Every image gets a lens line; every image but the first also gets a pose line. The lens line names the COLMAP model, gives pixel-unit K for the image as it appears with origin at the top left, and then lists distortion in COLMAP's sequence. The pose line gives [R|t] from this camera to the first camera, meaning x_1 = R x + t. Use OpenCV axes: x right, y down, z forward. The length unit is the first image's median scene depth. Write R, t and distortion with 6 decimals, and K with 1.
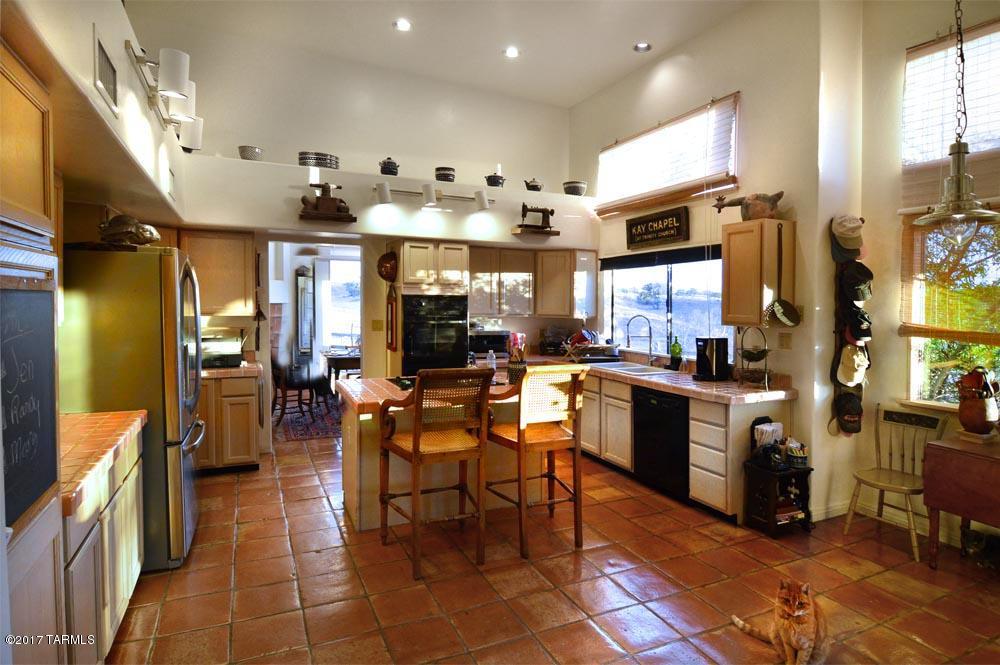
lens RADIAL K [[553.3, 0, 501.5], [0, 553.3, 314.0], [0, 0, 1]] dist [-0.001497, -0.051678]
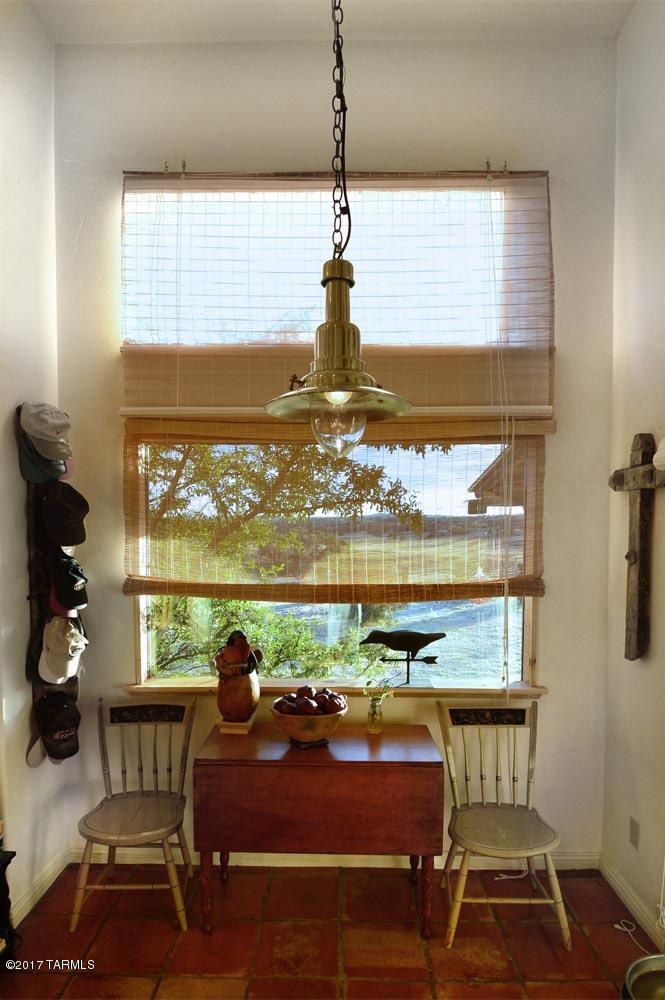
lens RADIAL K [[589.1, 0, 332.9], [0, 589.1, 549.6], [0, 0, 1]] dist [-0.000568, -0.000432]
pose [[0.446005, -0.039488, 0.894159, 0.188860], [0.029224, 0.999136, 0.029547, -0.030712], [-0.894553, 0.012953, 0.446774, 0.434223]]
